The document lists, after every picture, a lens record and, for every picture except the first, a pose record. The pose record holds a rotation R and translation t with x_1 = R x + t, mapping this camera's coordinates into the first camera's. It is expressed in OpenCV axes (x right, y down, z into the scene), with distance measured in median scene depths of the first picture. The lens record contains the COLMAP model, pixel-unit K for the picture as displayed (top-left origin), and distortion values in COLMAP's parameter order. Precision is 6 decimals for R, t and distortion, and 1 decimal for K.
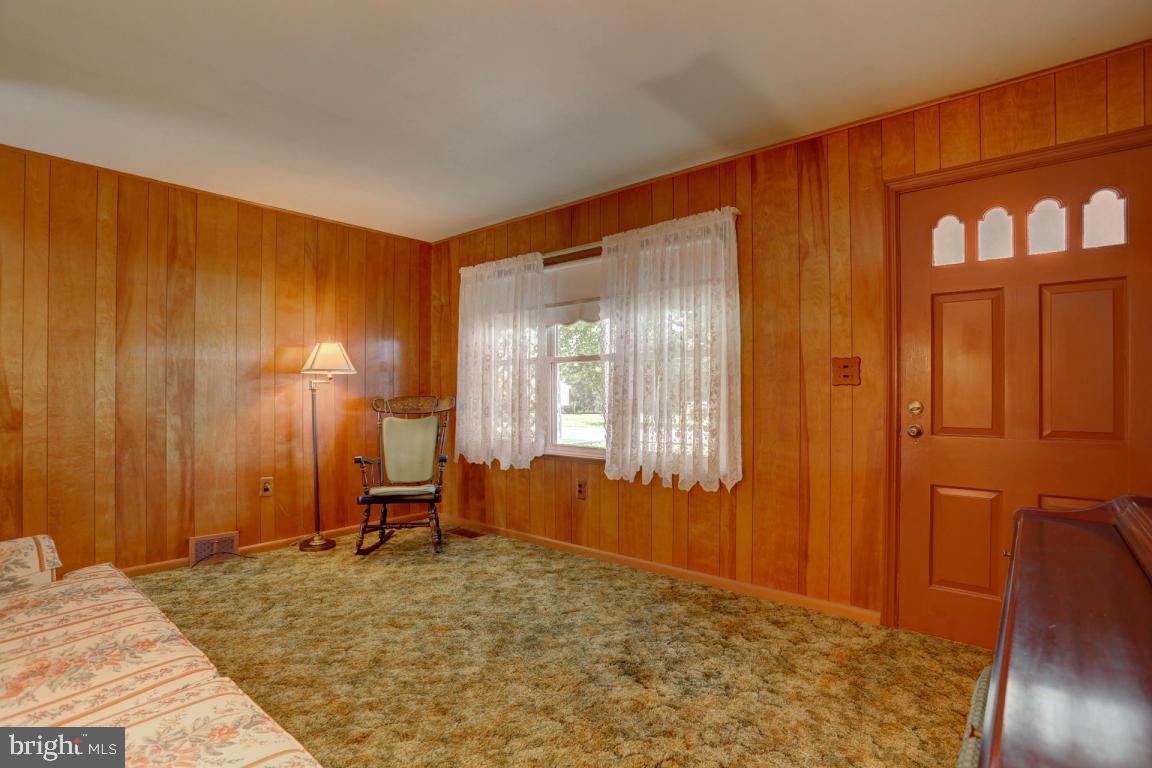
lens RADIAL K [[566.2, 0, 586.3], [0, 566.2, 387.7], [0, 0, 1]] dist [-0.058485, 0.018847]
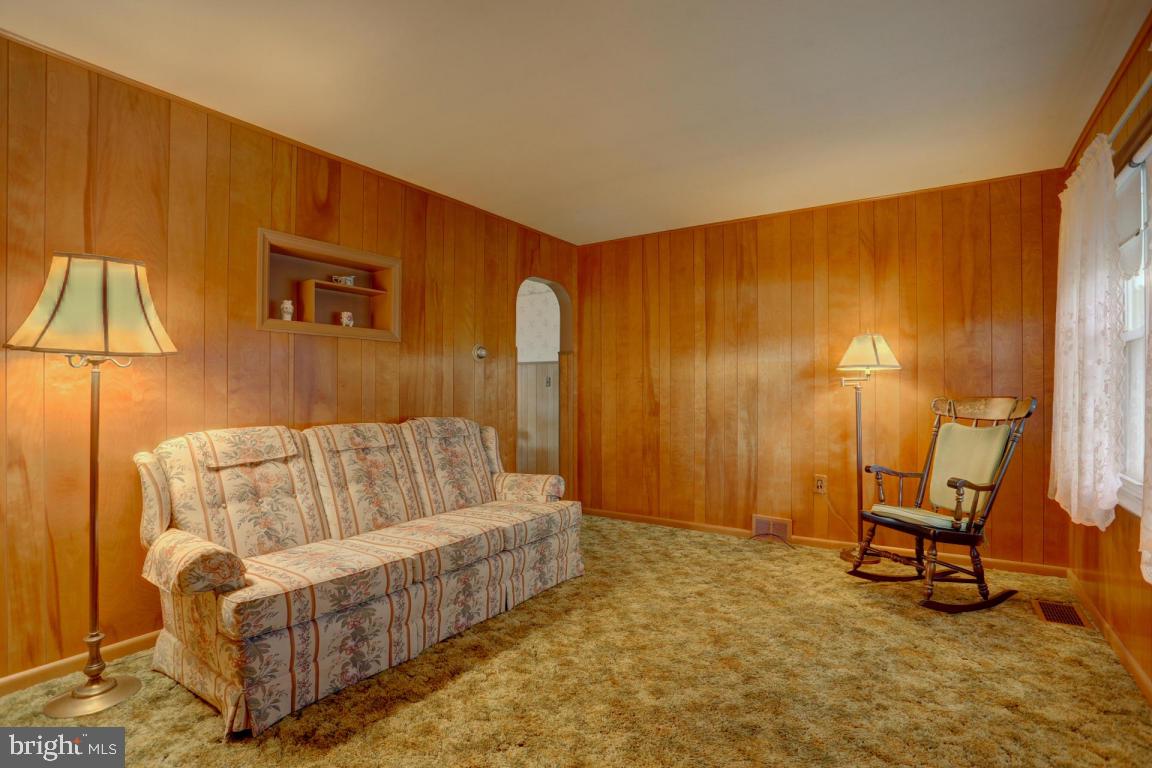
lens RADIAL K [[566.2, 0, 586.3], [0, 566.2, 387.7], [0, 0, 1]] dist [-0.058485, 0.018847]
pose [[0.112708, -0.004297, -0.993619, 0.436072], [0.007777, 0.999964, -0.003442, 0.003357], [0.993598, -0.007340, 0.112737, 0.517123]]
